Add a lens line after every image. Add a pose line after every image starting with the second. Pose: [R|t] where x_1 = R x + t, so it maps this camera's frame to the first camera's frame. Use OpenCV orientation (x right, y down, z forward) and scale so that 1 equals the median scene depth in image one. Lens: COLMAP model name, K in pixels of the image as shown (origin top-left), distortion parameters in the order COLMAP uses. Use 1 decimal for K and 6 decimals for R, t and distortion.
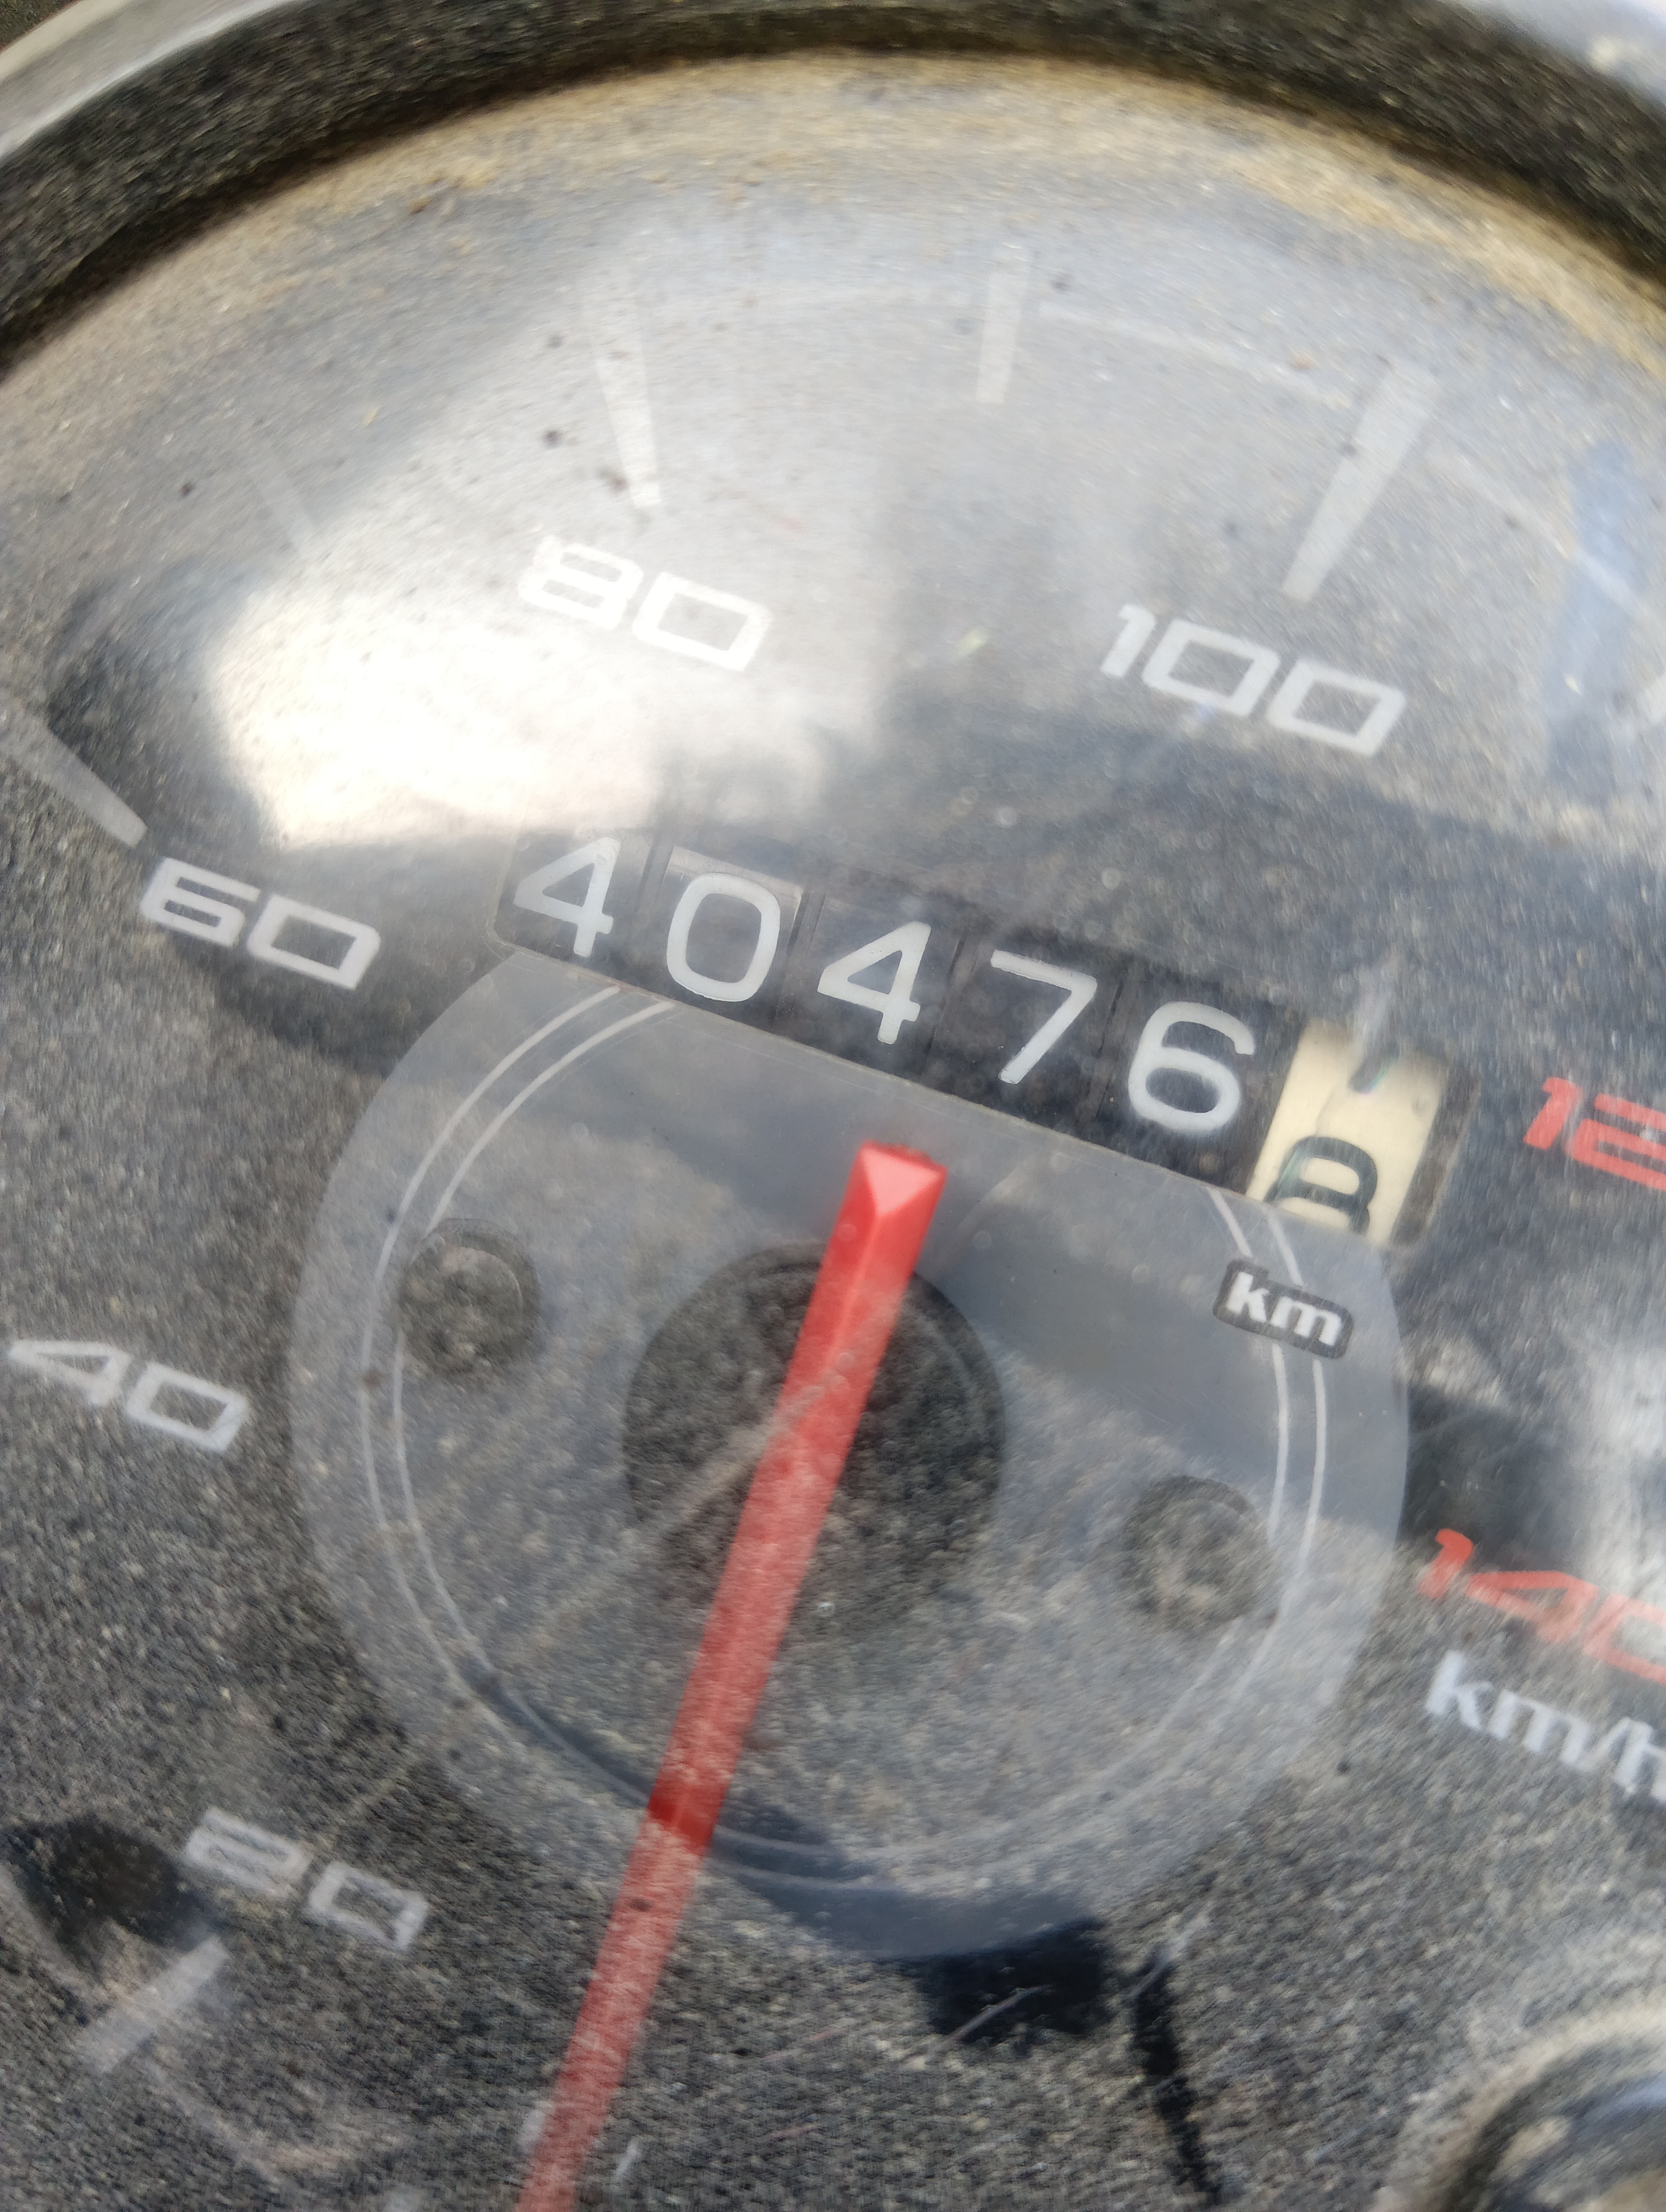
lens RADIAL K [[2004.5, 0, 835.6], [0, 2004.5, 1103.3], [0, 0, 1]] dist [0.003920, -0.181585]
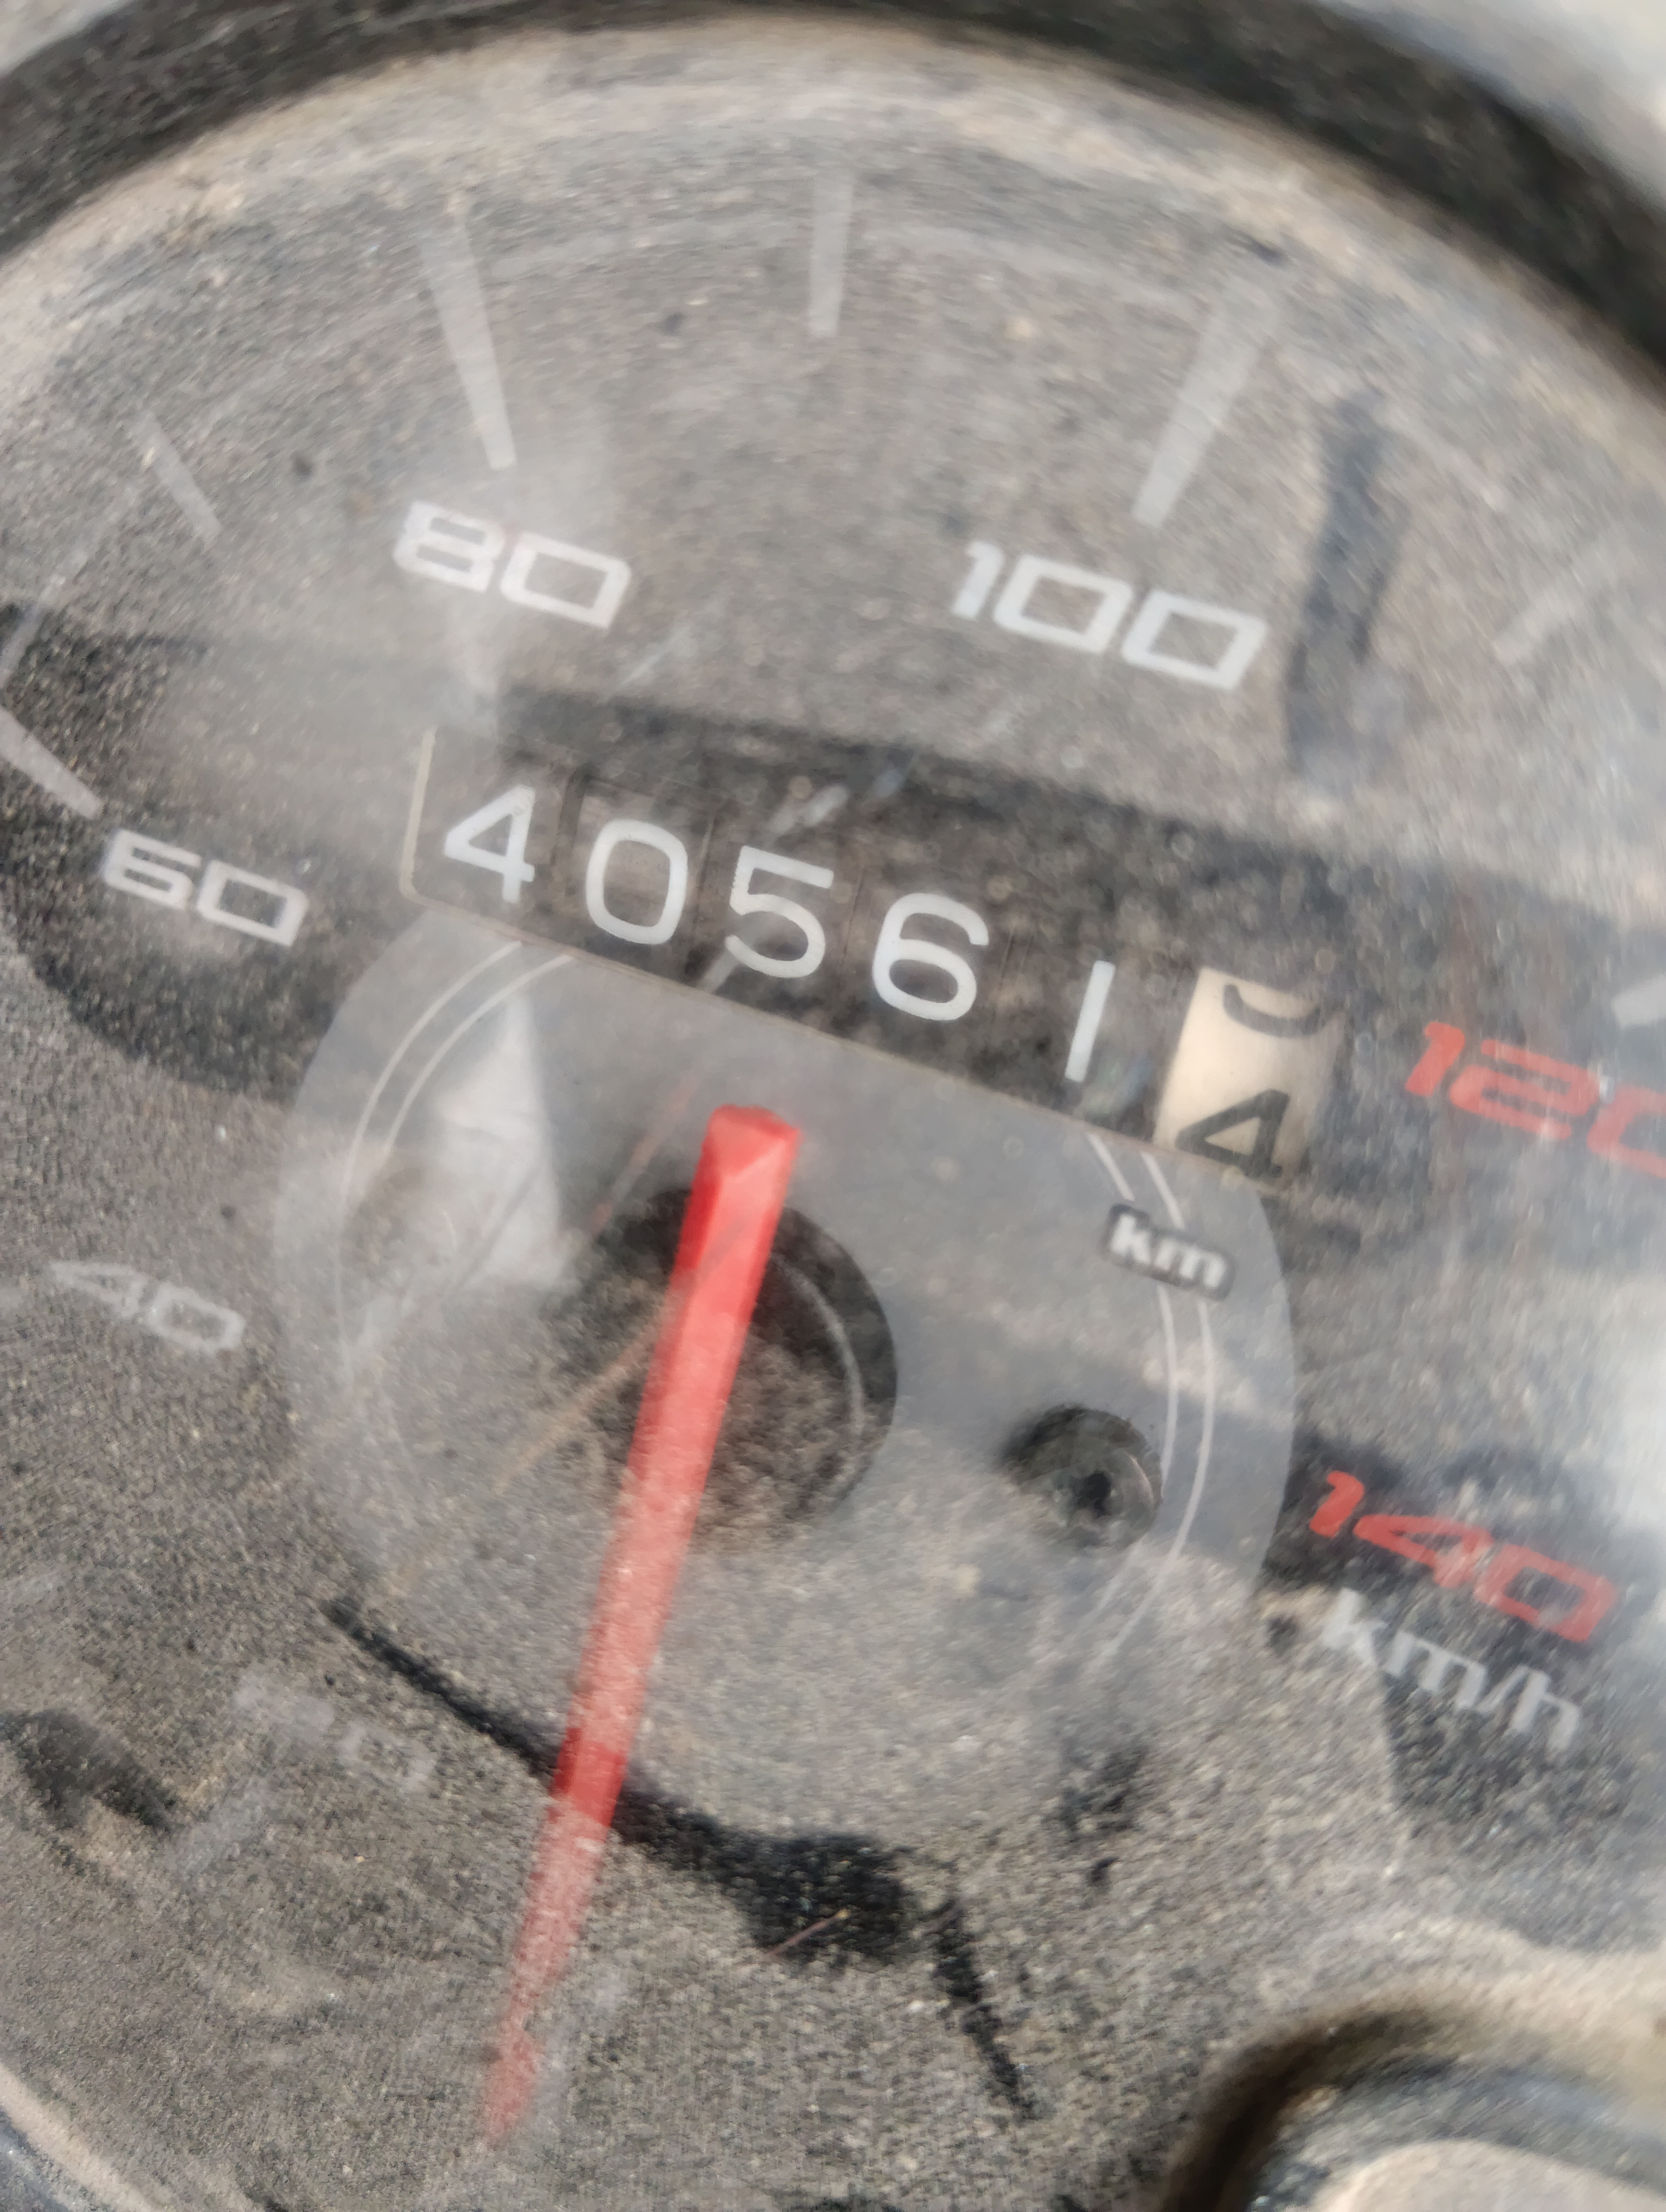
lens RADIAL K [[2004.5, 0, 805.9], [0, 2004.5, 1107.9], [0, 0, 1]] dist [0.003920, -0.181585]
pose [[0.978700, -0.012072, -0.204942, 0.295512], [0.041421, 0.989351, 0.139528, -0.132493], [0.201076, -0.145045, 0.968778, 0.016229]]
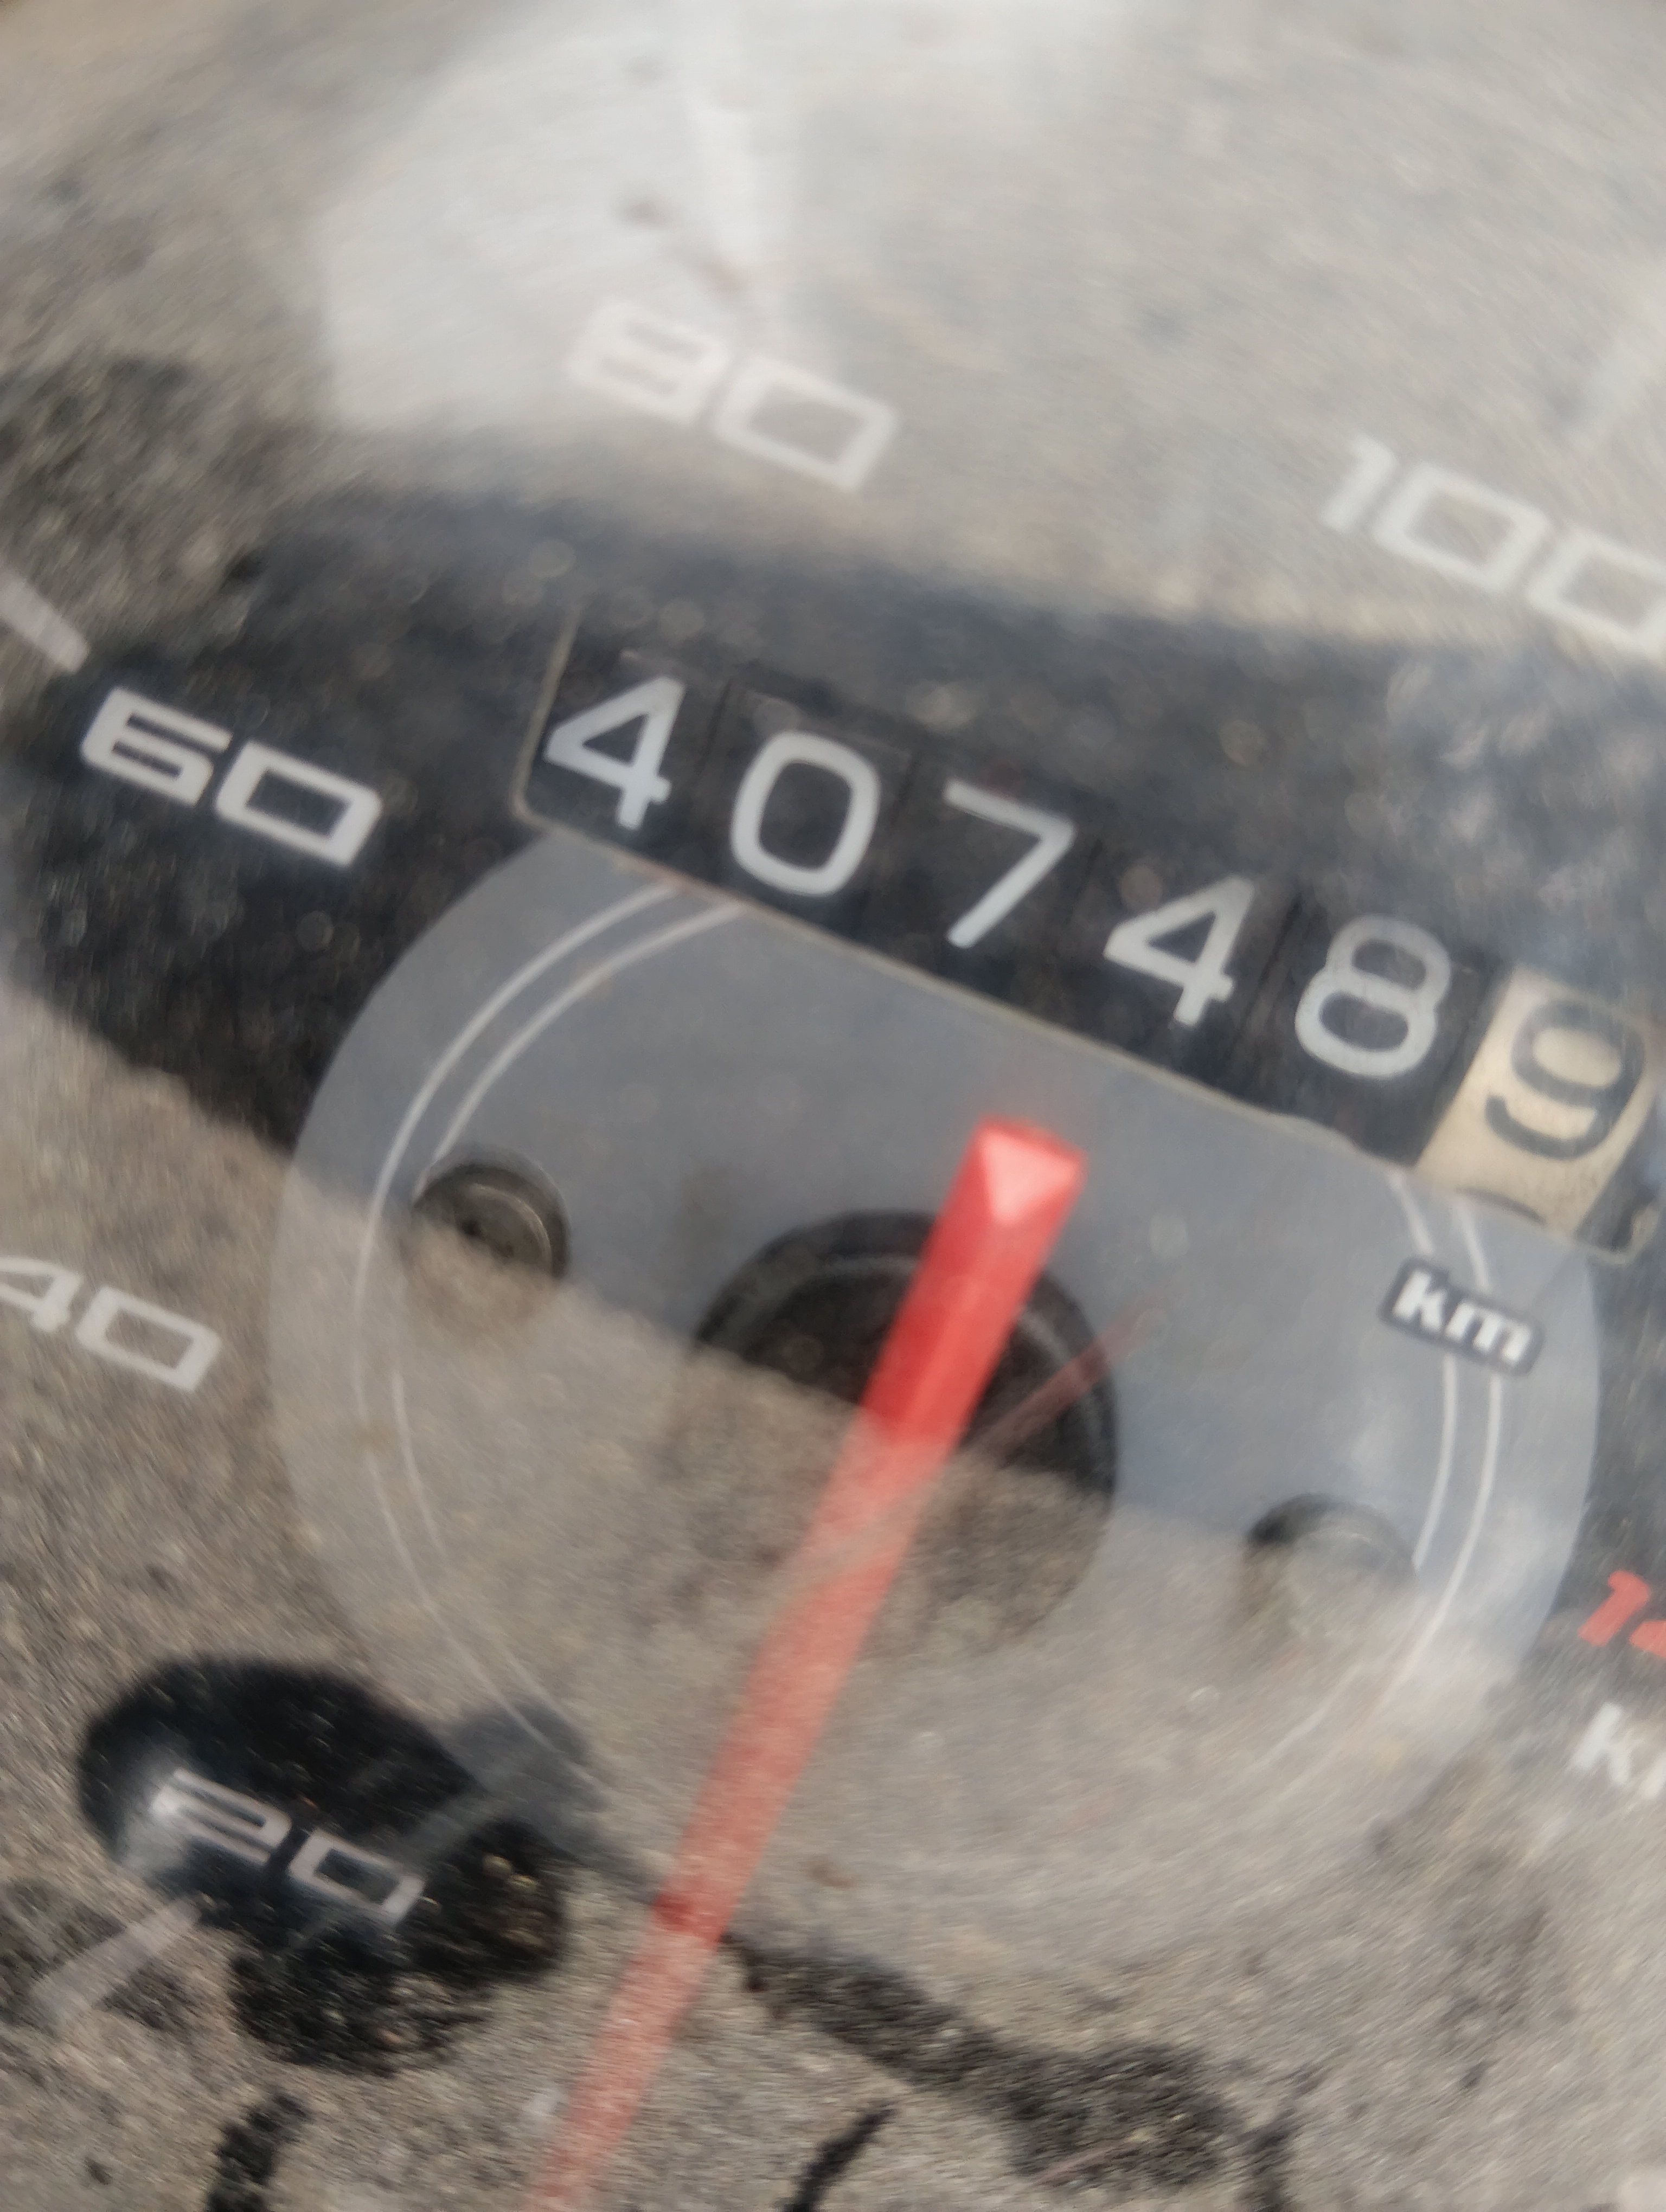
lens RADIAL K [[2004.5, 0, 819.5], [0, 2004.5, 1117.2], [0, 0, 1]] dist [0.003920, -0.181585]
pose [[0.998851, 0.046909, 0.009818, -0.065758], [-0.047914, 0.981764, 0.183969, -0.139285], [-0.001009, -0.184228, 0.982883, 0.229463]]
